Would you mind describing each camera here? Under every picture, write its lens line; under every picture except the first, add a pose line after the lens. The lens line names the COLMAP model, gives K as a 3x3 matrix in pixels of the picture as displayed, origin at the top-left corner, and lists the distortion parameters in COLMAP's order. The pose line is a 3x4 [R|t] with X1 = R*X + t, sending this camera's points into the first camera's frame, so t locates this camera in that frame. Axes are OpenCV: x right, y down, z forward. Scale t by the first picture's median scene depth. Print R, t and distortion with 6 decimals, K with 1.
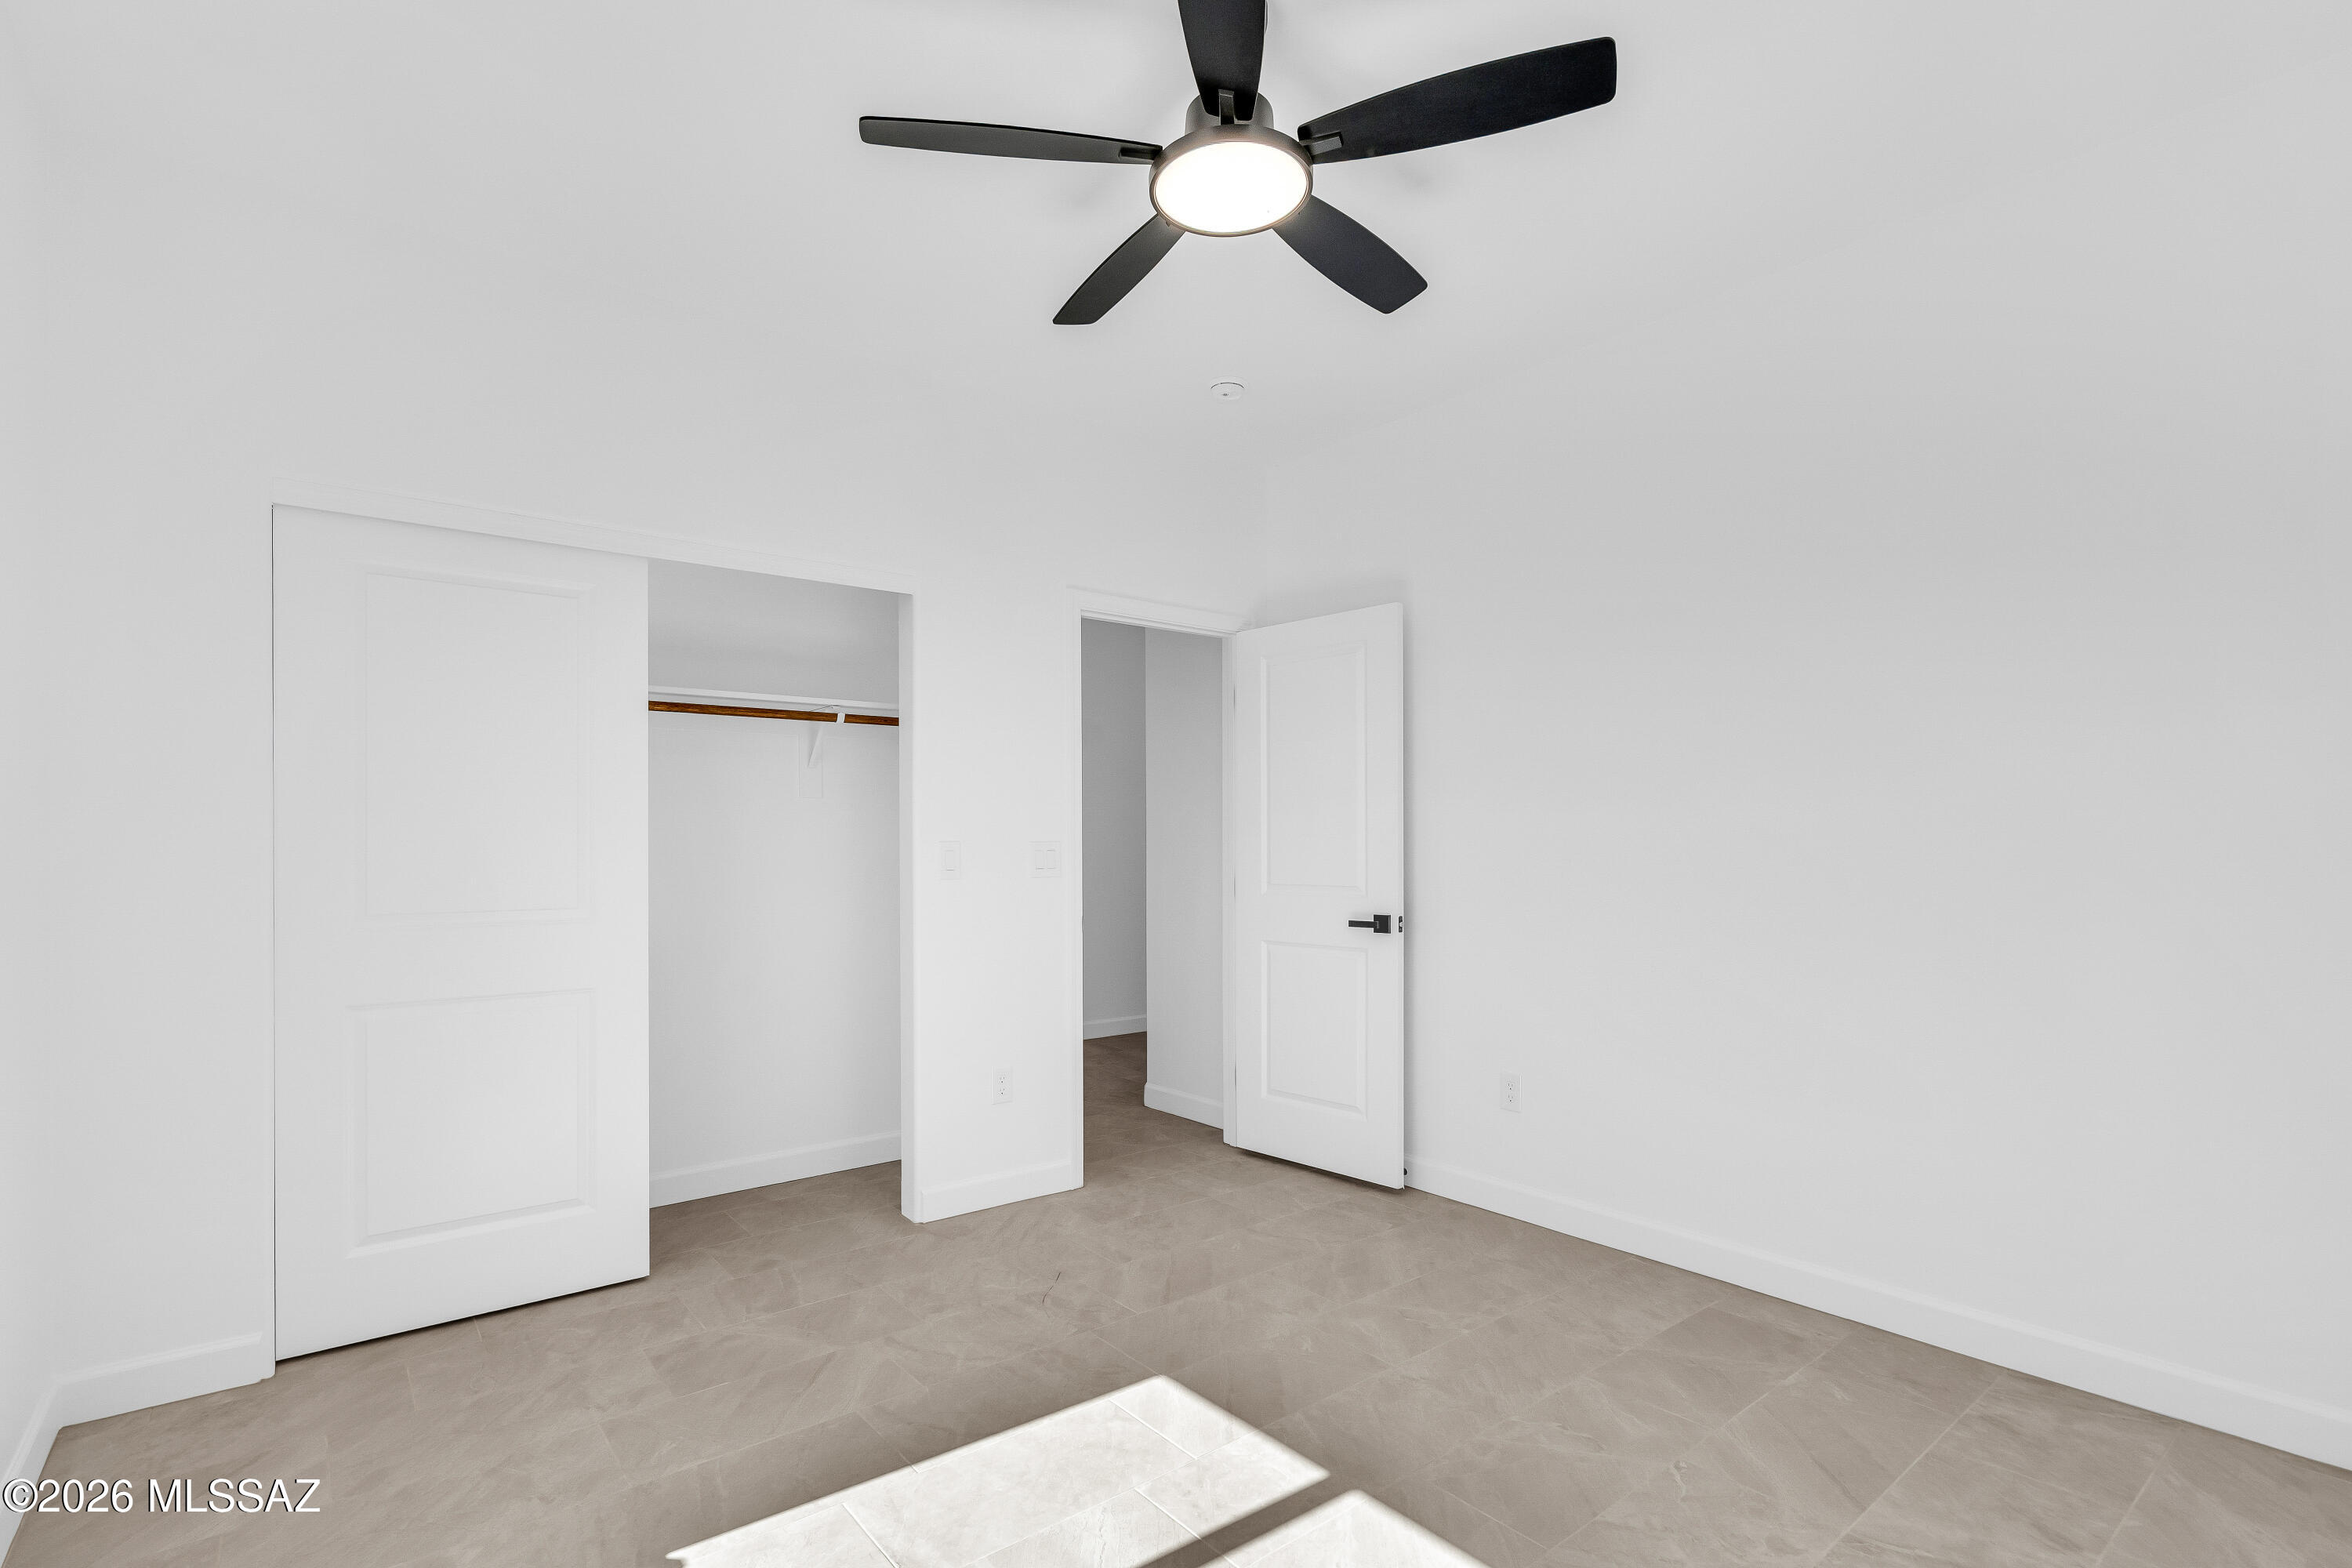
lens RADIAL K [[1089.3, 0, 1173.2], [0, 1089.3, 822.3], [0, 0, 1]] dist [-0.000344, -0.000054]
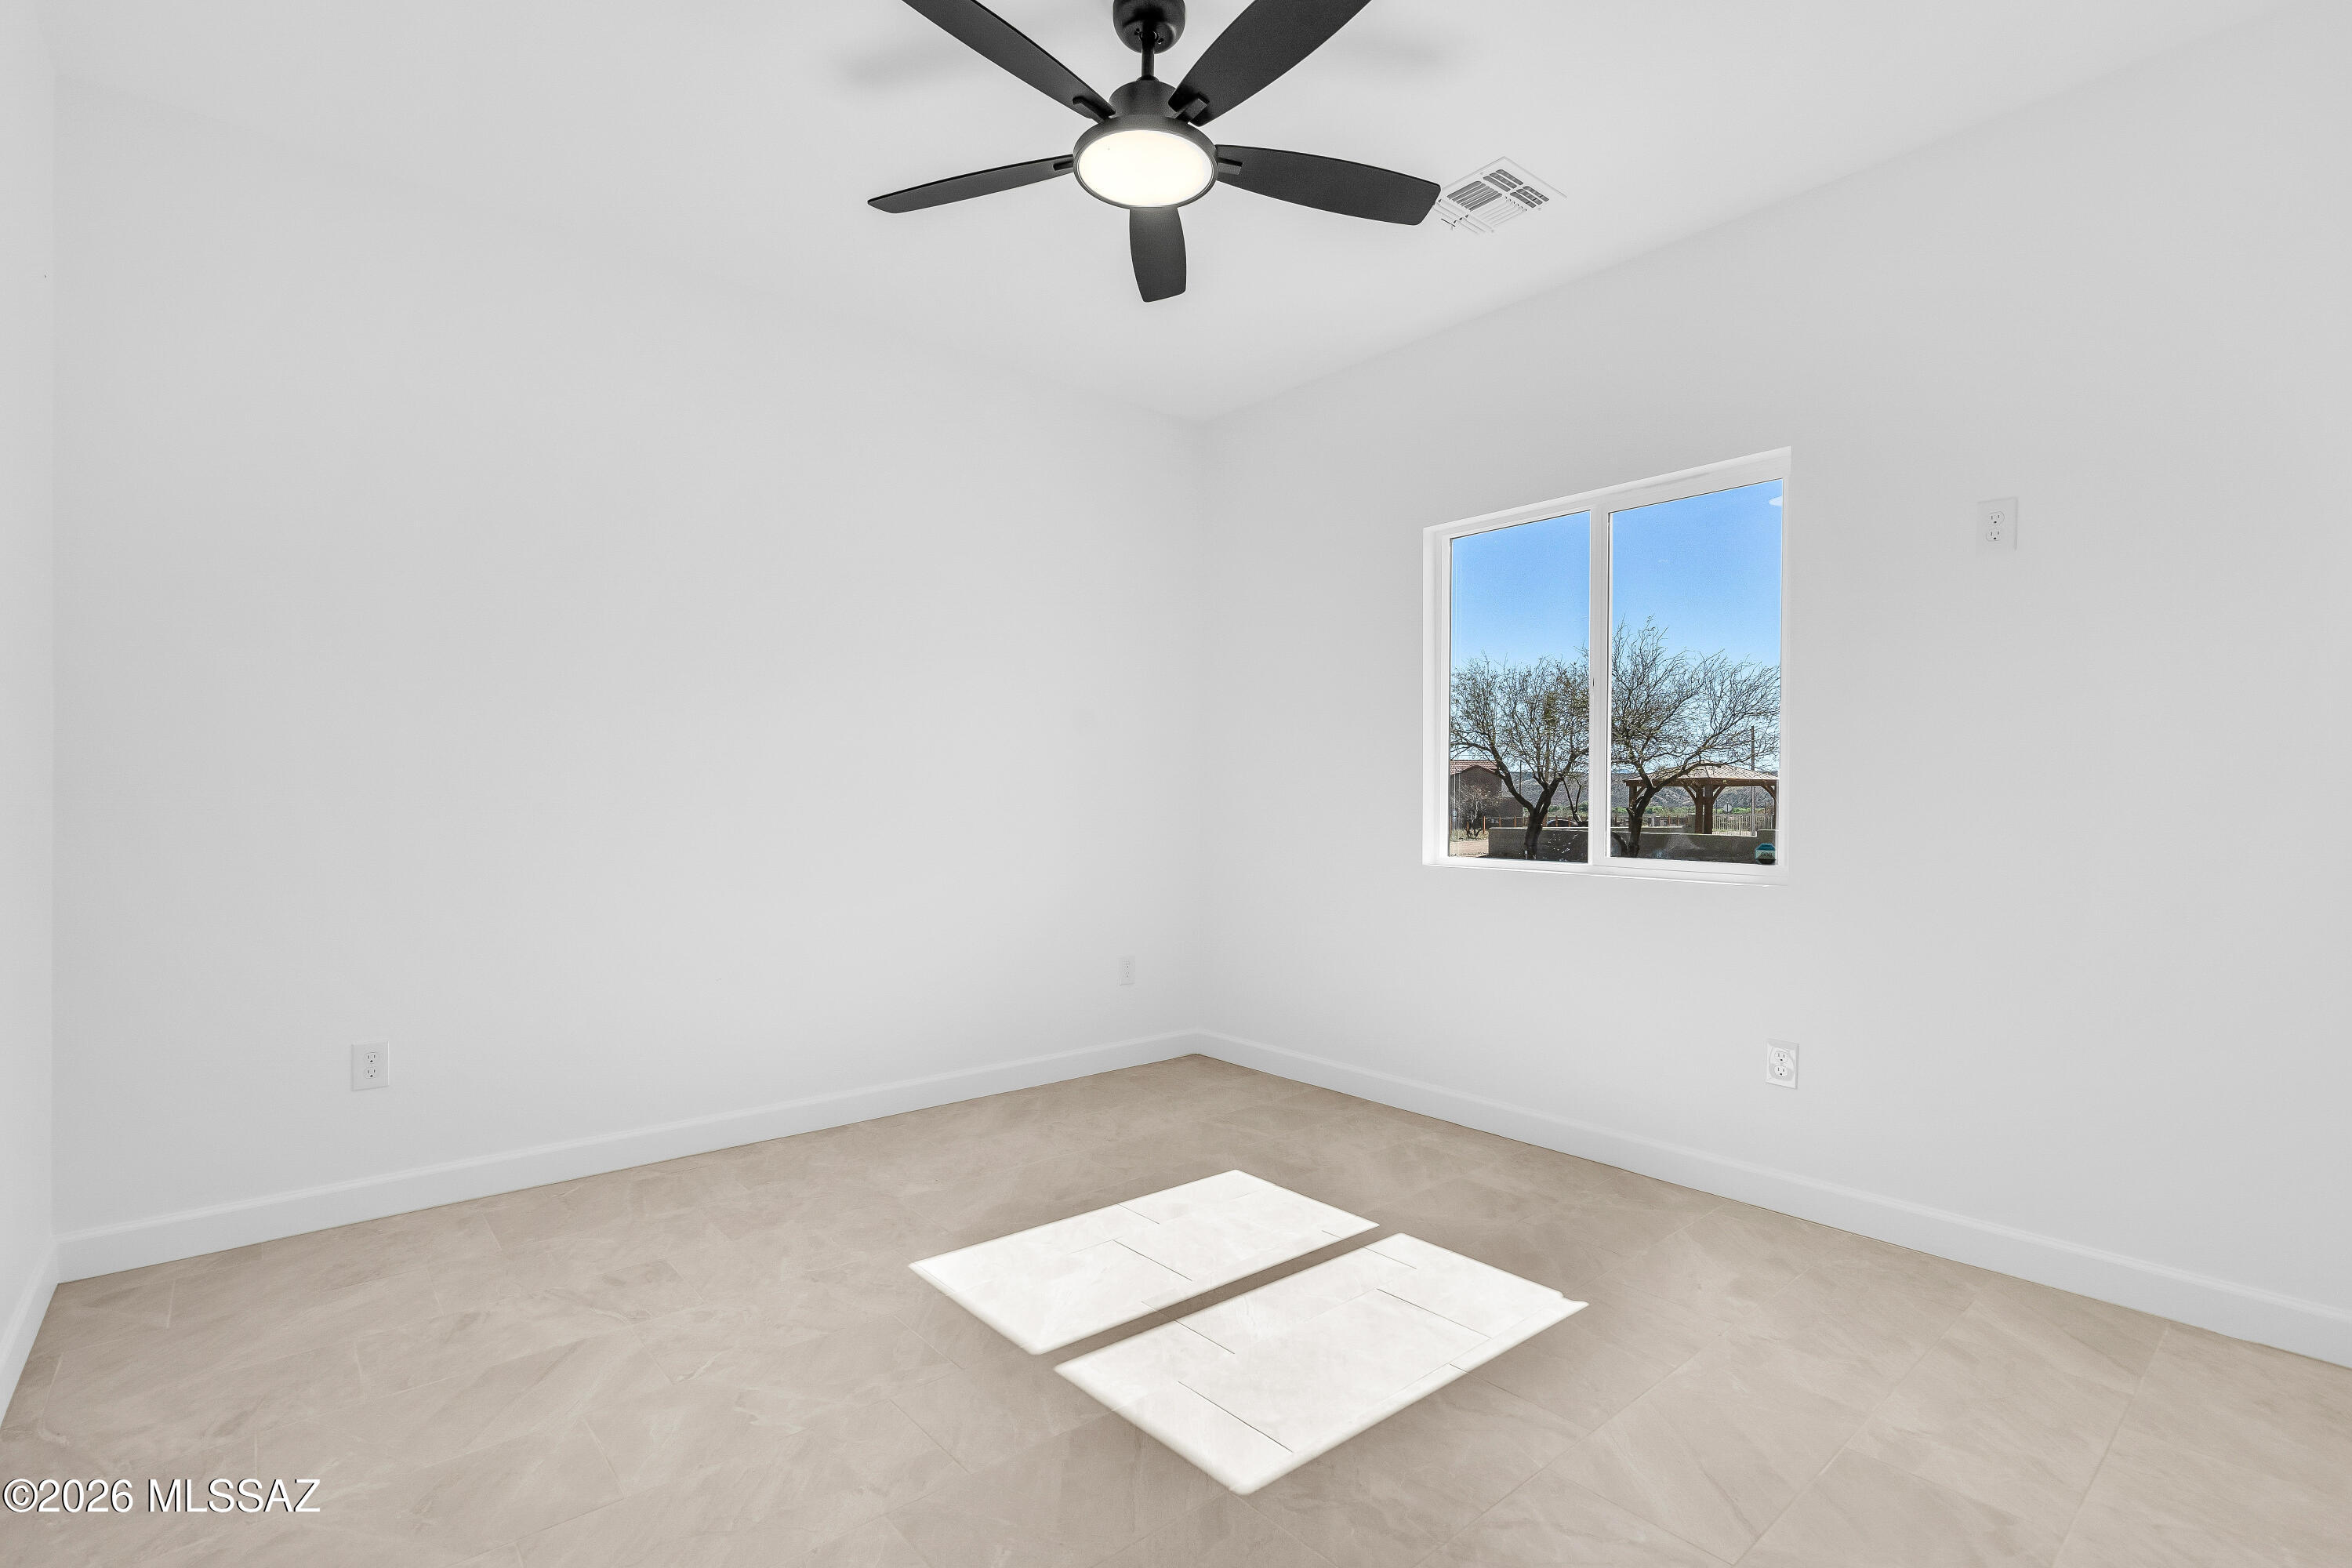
lens RADIAL K [[1089.3, 0, 1173.2], [0, 1089.3, 822.3], [0, 0, 1]] dist [-0.000344, -0.000054]
pose [[-0.999367, 0.001705, -0.035537, 0.055034], [0.001512, 0.999984, 0.005473, 0.079316], [0.035546, 0.005416, -0.999353, 1.864325]]
